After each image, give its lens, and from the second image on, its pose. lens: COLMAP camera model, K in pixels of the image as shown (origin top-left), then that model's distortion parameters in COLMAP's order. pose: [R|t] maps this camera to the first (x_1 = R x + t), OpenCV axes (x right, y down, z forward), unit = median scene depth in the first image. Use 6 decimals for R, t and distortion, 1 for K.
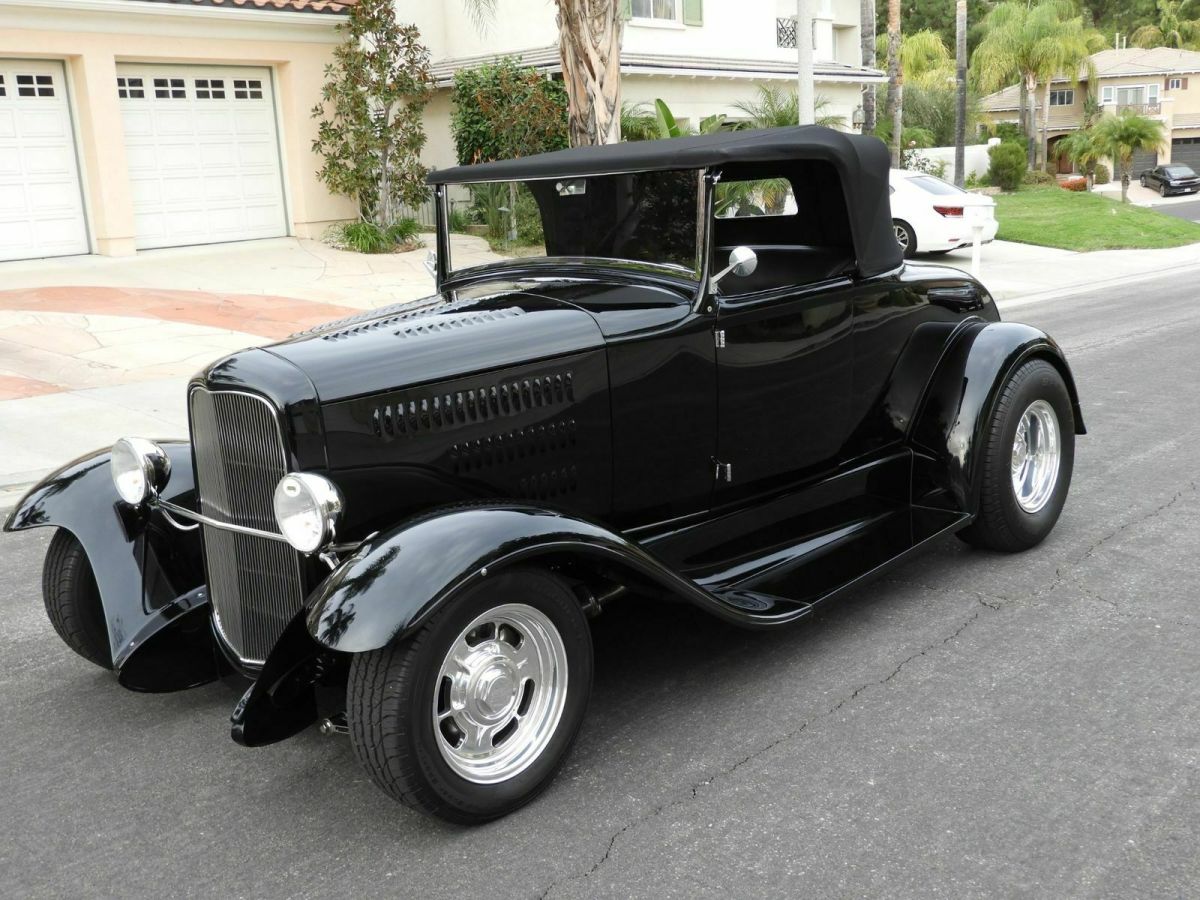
lens RADIAL K [[1261.3, 0, 621.4], [0, 1261.3, 444.9], [0, 0, 1]] dist [0.000377, 0.001517]
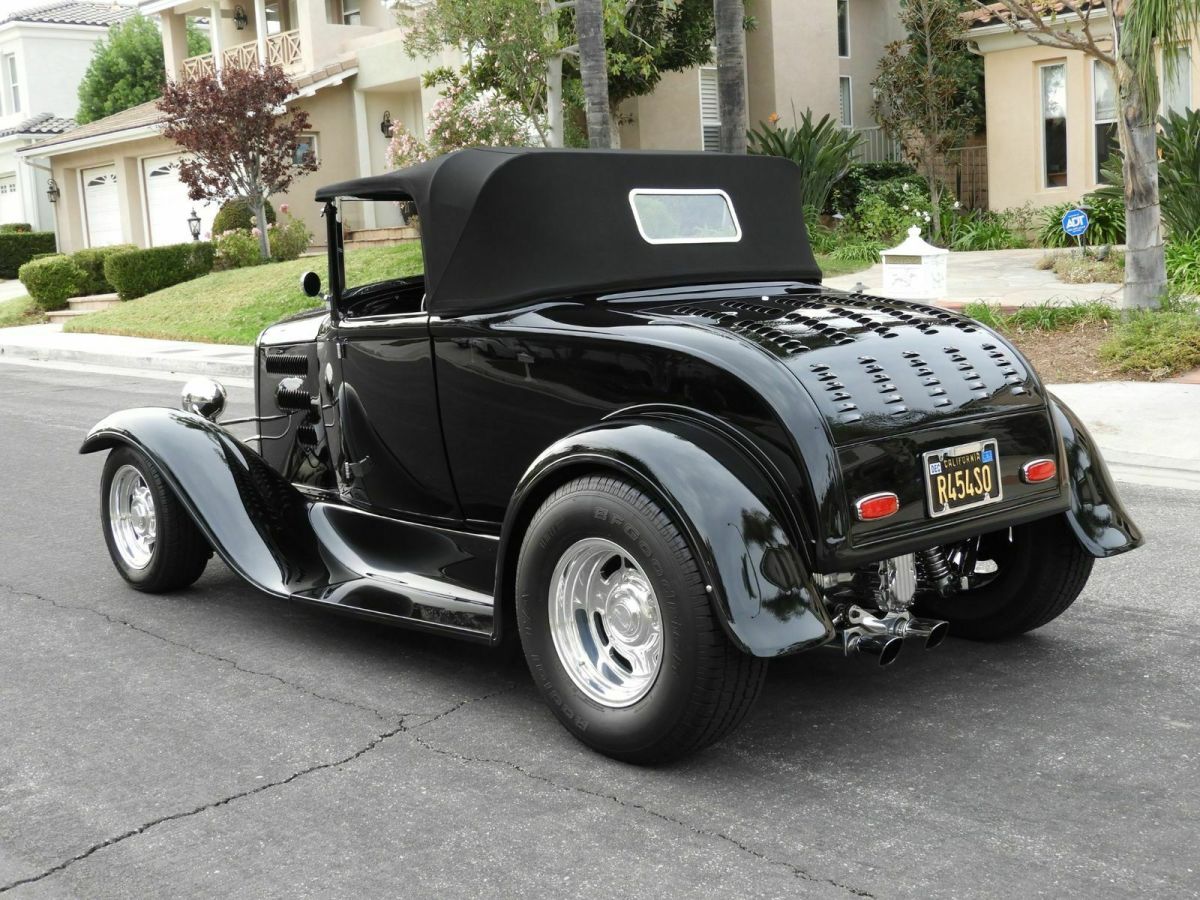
lens RADIAL K [[1521.4, 0, 608.7], [0, 1521.4, 448.0], [0, 0, 1]] dist [-0.001585, -0.009706]
pose [[-0.094642, 0.169872, -0.980911, 1.529696], [-0.174401, 0.967267, 0.184336, -0.311844], [0.980116, 0.188517, -0.061918, 1.458409]]
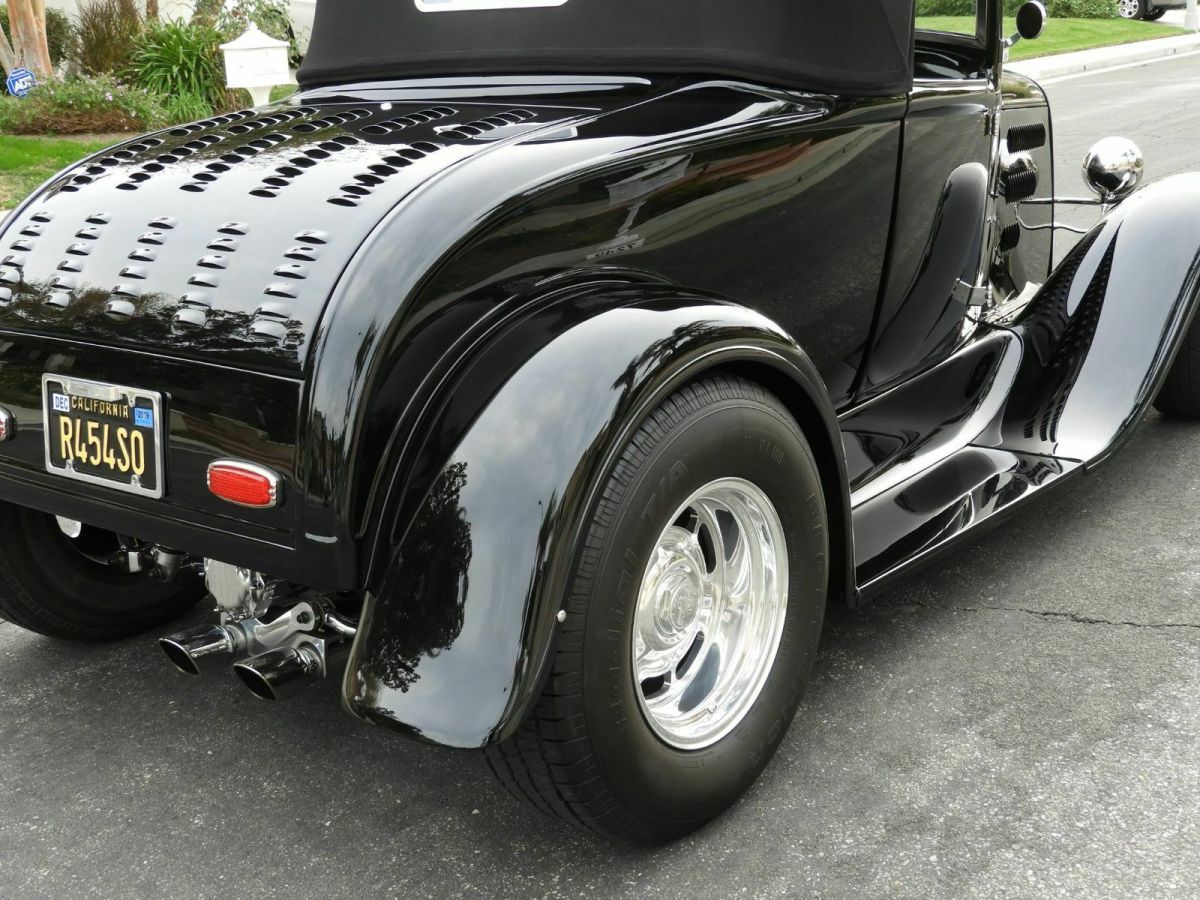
lens RADIAL K [[1521.4, 0, 608.7], [0, 1521.4, 448.0], [0, 0, 1]] dist [-0.001585, -0.009706]
pose [[-0.994185, 0.098157, -0.044293, 0.165917], [0.065506, 0.877698, 0.474715, -0.440621], [0.085472, 0.469053, -0.879024, 2.305750]]
